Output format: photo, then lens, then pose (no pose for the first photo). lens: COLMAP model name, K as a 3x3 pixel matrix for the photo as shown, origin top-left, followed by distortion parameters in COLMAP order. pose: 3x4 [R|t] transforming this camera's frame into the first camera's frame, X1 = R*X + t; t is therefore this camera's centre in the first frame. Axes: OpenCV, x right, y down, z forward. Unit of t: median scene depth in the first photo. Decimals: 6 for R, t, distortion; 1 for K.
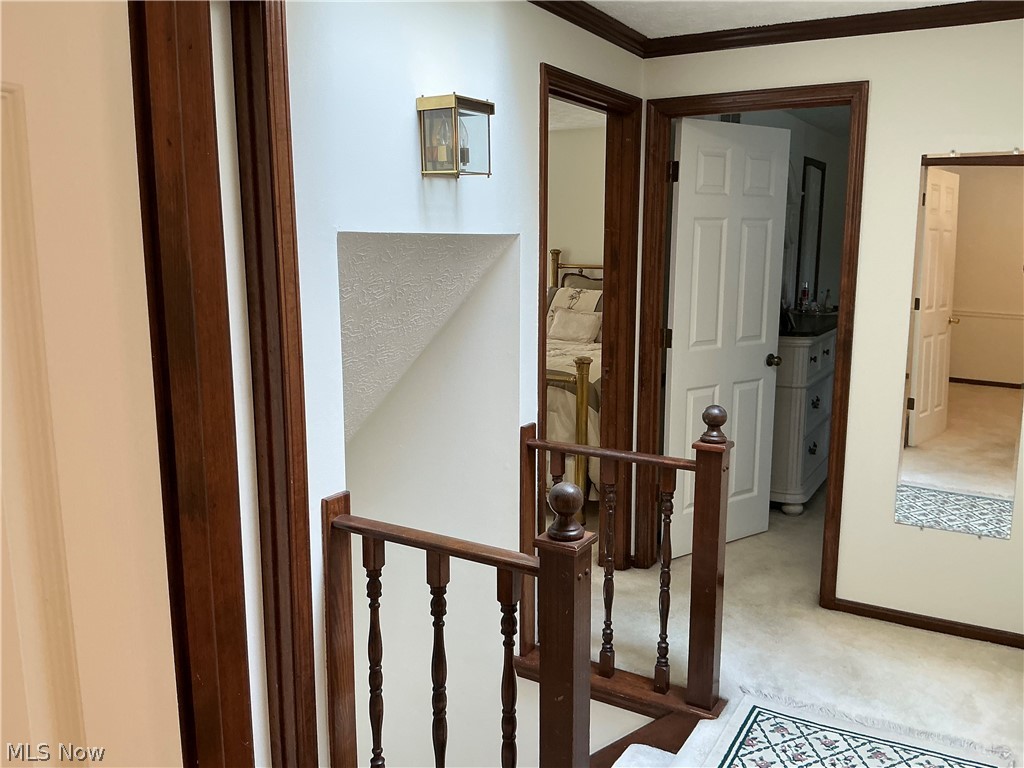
lens RADIAL K [[848.3, 0, 510.3], [0, 848.3, 390.7], [0, 0, 1]] dist [0.096196, -0.204024]
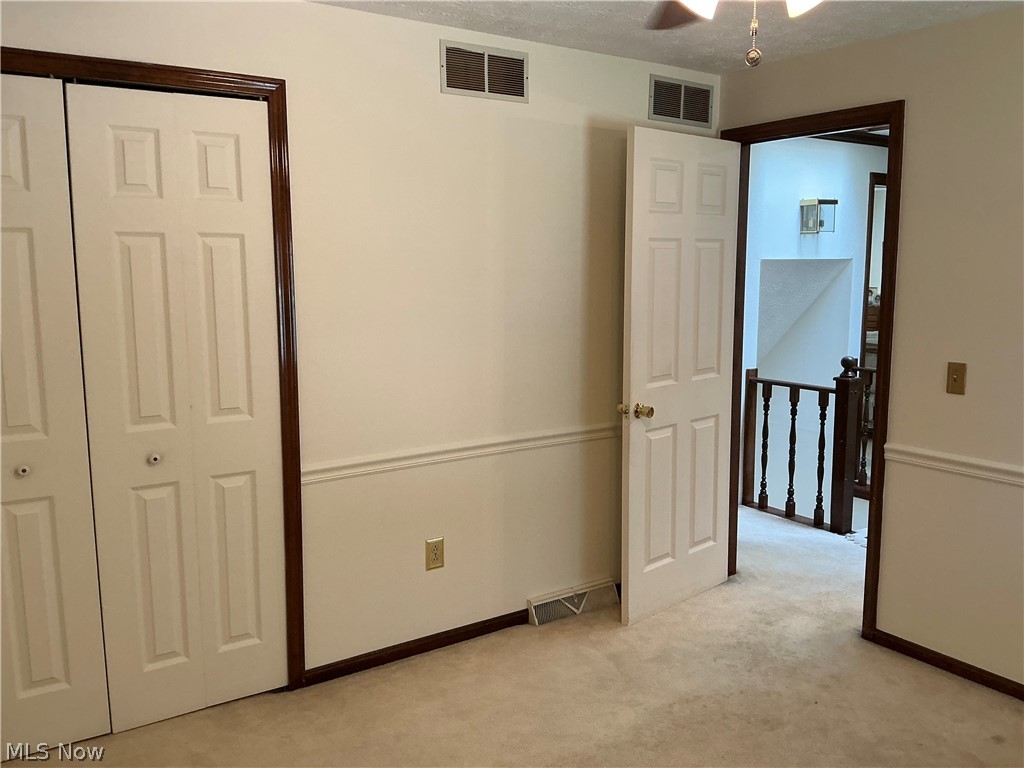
lens RADIAL K [[848.3, 0, 508.1], [0, 848.3, 381.9], [0, 0, 1]] dist [0.096196, -0.204024]
pose [[0.898851, 0.054811, -0.434812, 0.224033], [-0.071890, 0.997149, -0.022915, 0.264887], [0.432317, 0.051856, 0.900229, -1.453531]]
